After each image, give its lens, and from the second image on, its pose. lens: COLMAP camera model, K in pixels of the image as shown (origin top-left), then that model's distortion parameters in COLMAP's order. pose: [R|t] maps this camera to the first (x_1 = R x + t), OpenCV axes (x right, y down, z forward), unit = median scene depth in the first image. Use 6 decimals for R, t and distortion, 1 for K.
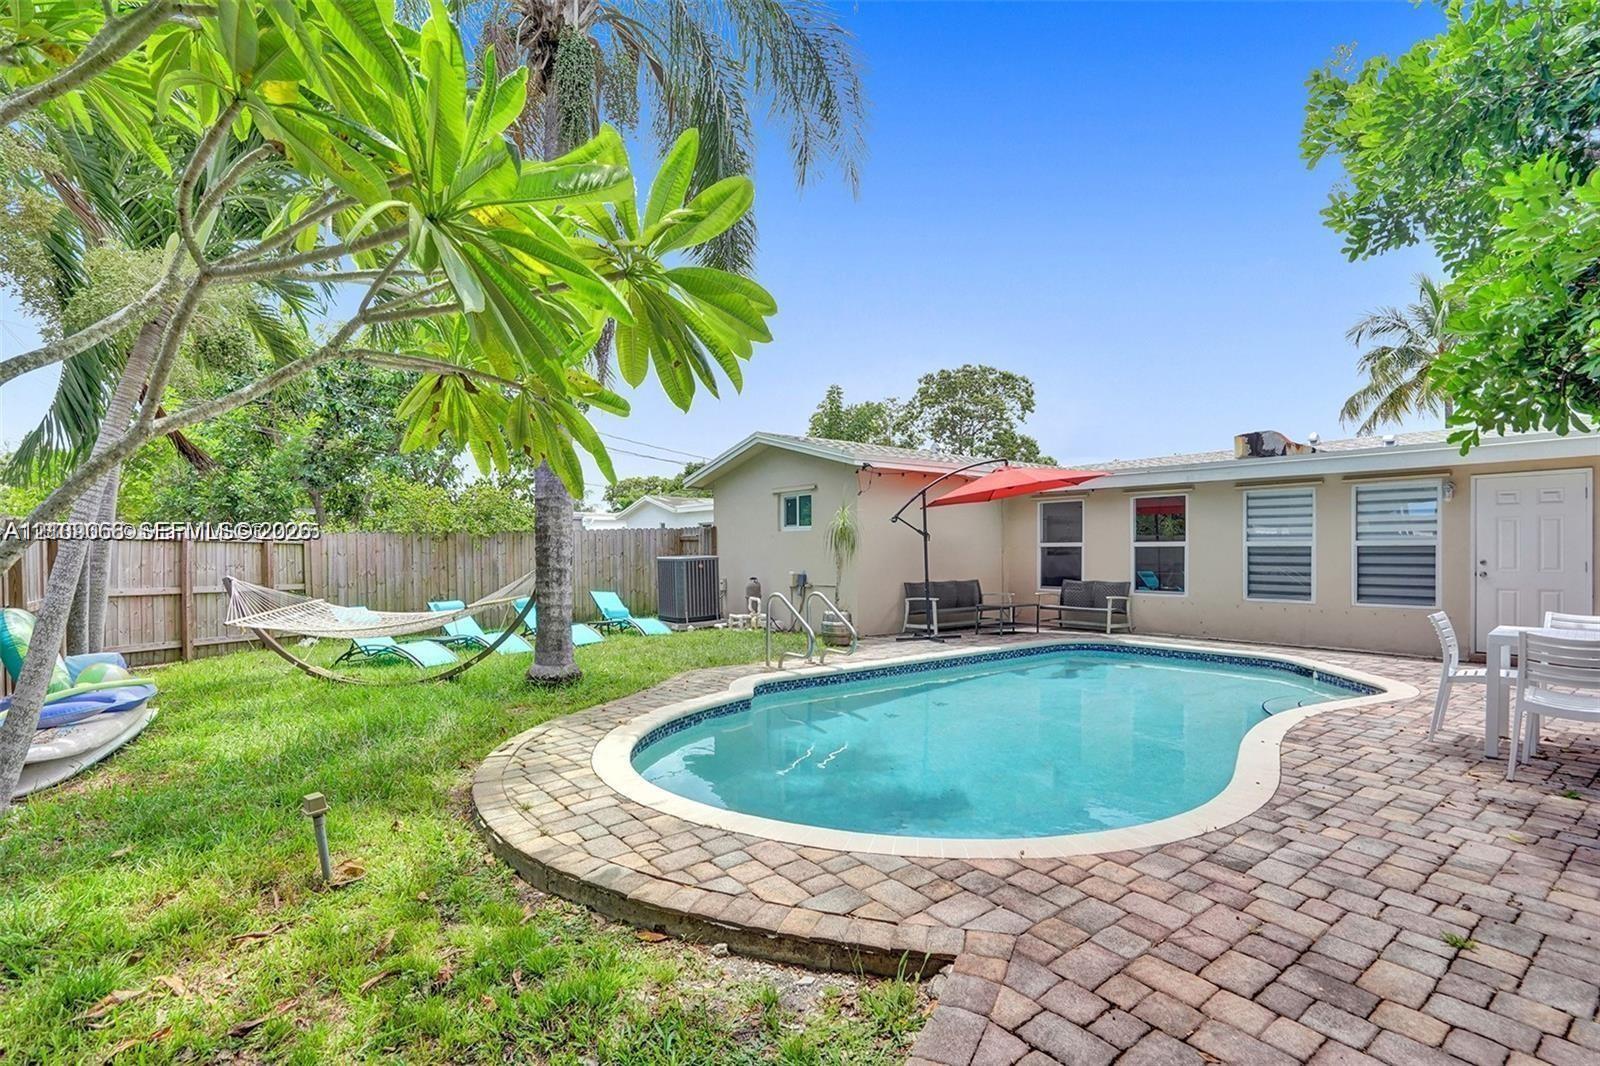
lens RADIAL K [[770.9, 0, 800.0], [0, 770.9, 533.0], [0, 0, 1]] dist [-0.040330, 0.022182]
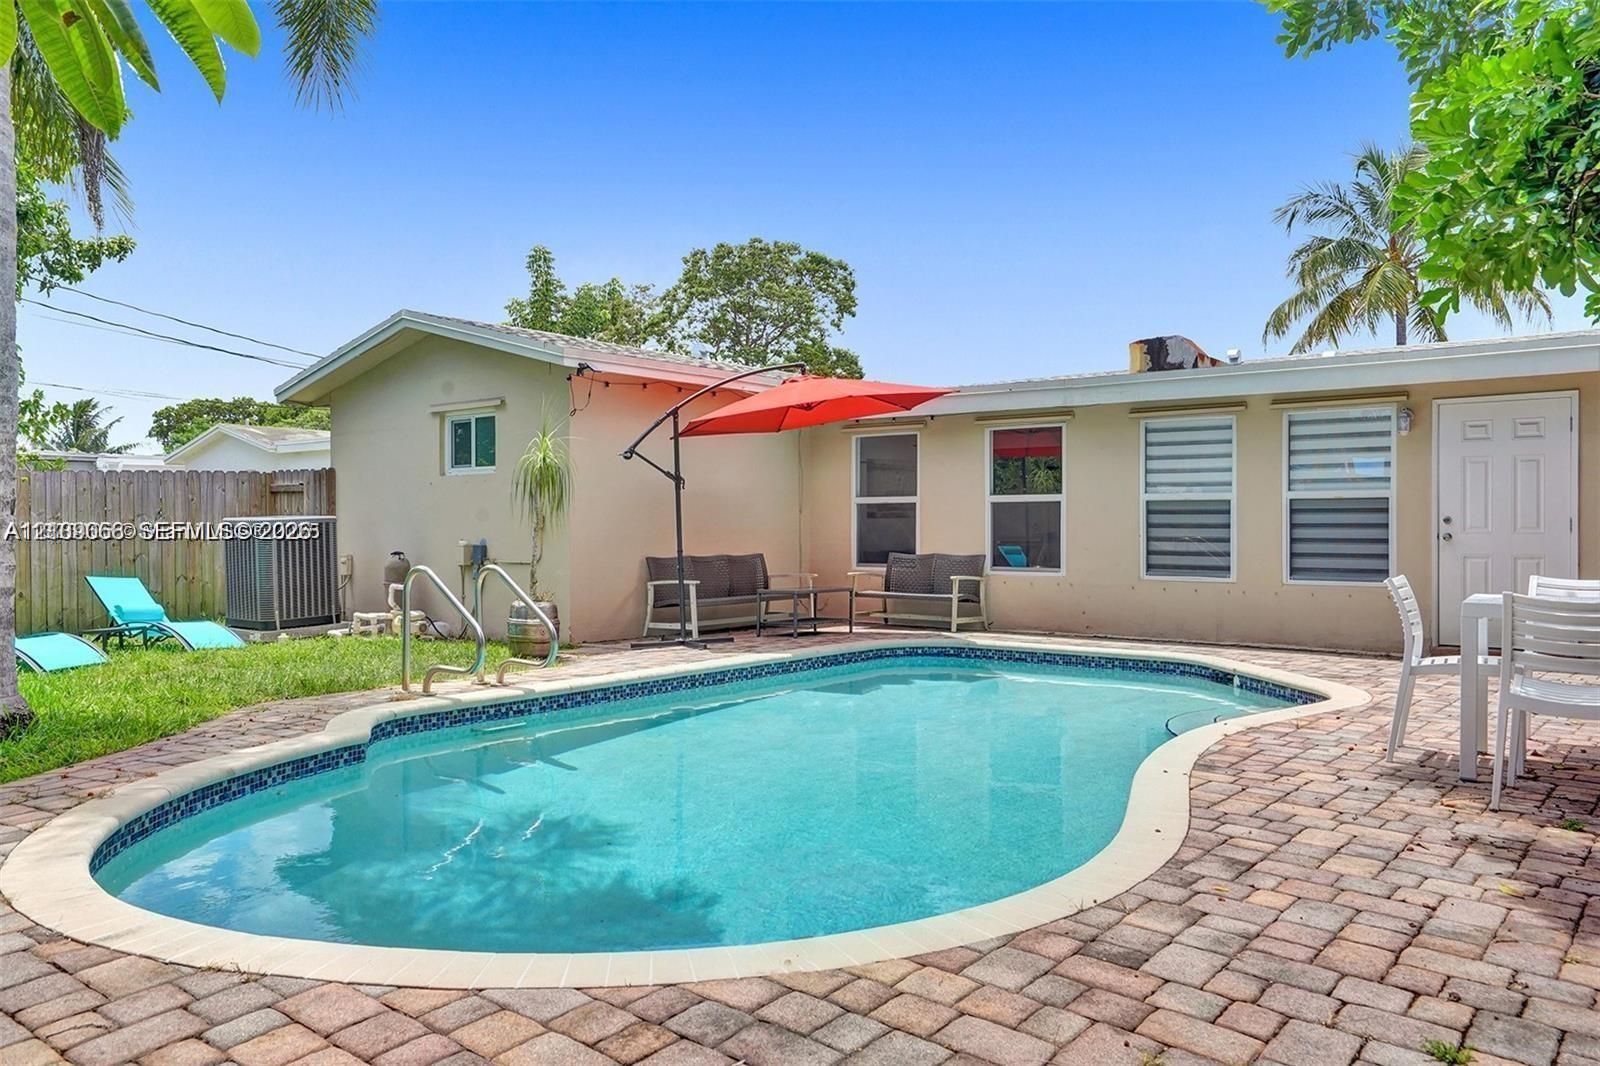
lens RADIAL K [[1109.5, 0, 800.0], [0, 1109.5, 533.0], [0, 0, 1]] dist [-0.003114, 0.056129]
pose [[0.975278, 0.001036, 0.220979, 0.067354], [-0.000602, 0.999998, -0.002031, 0.054309], [-0.220980, 0.001848, 0.975277, 0.101366]]
